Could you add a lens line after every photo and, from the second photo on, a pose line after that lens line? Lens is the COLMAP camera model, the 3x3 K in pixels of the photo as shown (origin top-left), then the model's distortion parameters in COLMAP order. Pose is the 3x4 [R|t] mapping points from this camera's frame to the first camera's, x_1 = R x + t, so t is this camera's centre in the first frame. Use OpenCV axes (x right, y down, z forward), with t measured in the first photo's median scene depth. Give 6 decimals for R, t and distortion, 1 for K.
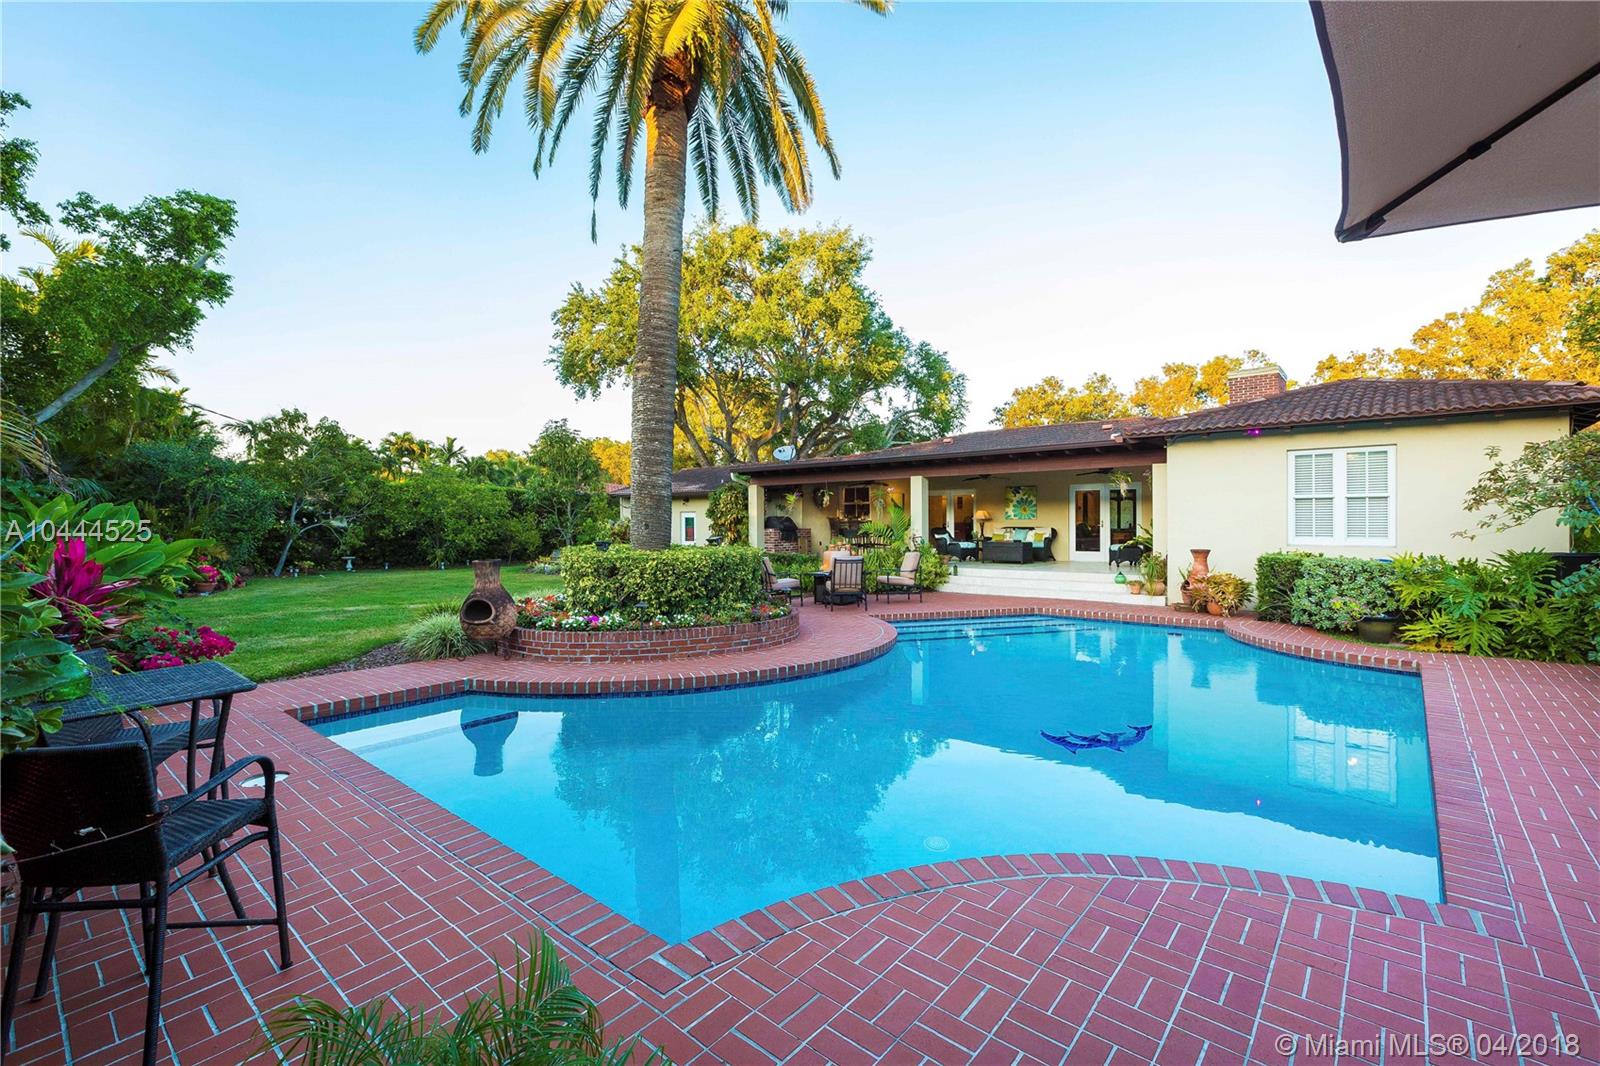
lens RADIAL K [[733.8, 0, 800.0], [0, 733.8, 533.0], [0, 0, 1]] dist [-0.040846, 0.000587]
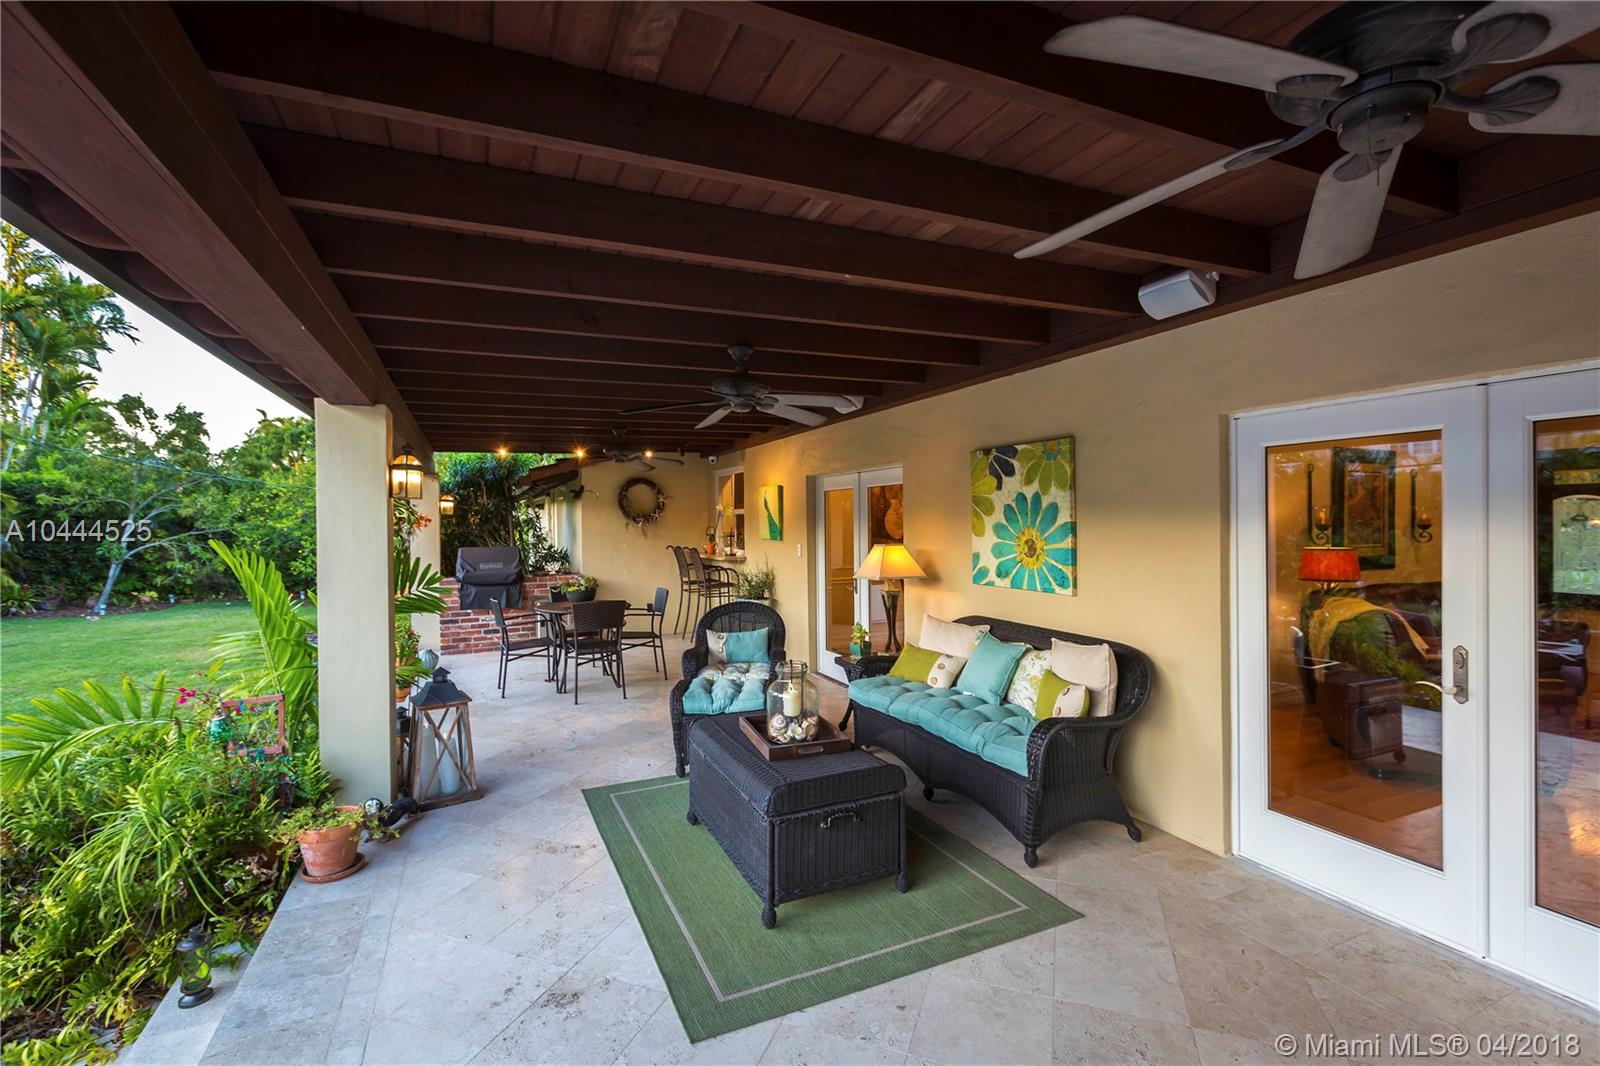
lens RADIAL K [[724.0, 0, 800.0], [0, 724.0, 533.0], [0, 0, 1]] dist [0.001782, 0.000232]
pose [[0.895088, 0.004304, -0.445869, 0.312580], [-0.002284, 0.999985, 0.005067, -0.033590], [0.445884, -0.003517, 0.895084, 0.707775]]
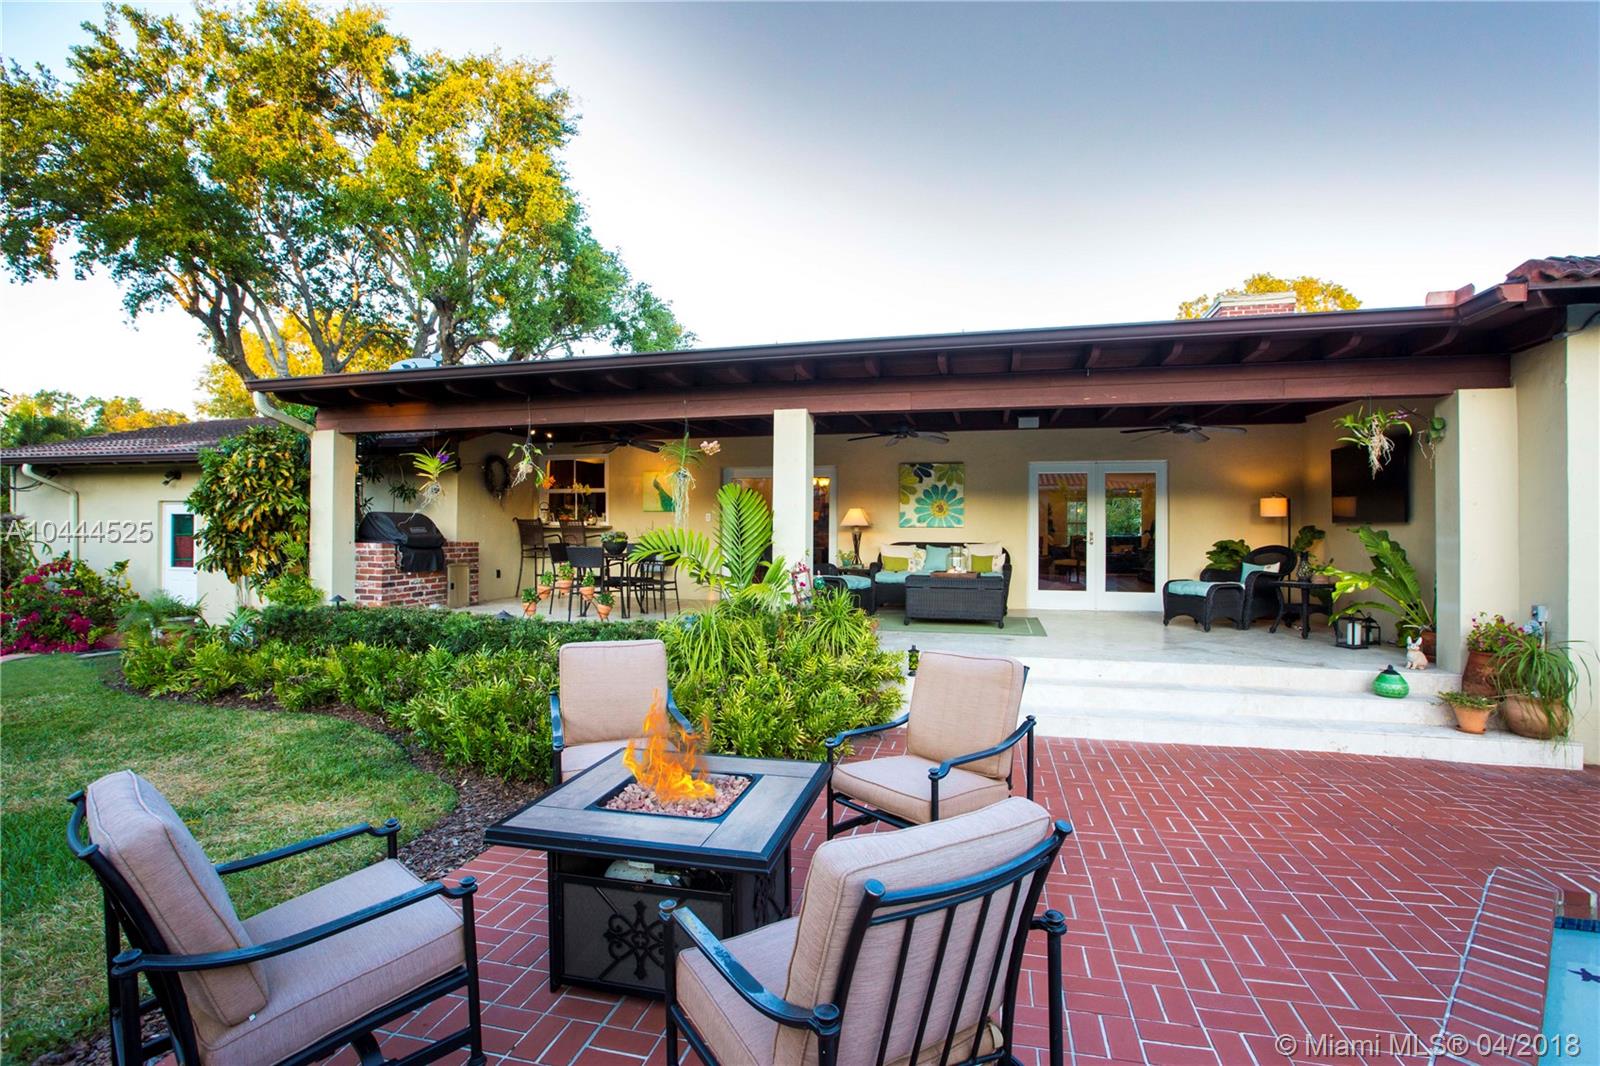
lens RADIAL K [[733.8, 0, 800.0], [0, 733.8, 533.0], [0, 0, 1]] dist [-0.040846, 0.000587]
pose [[0.901411, 0.009467, 0.432861, -0.000846], [-0.003757, 0.999894, -0.014044, -0.006217], [-0.432949, 0.011033, 0.901351, 0.531452]]
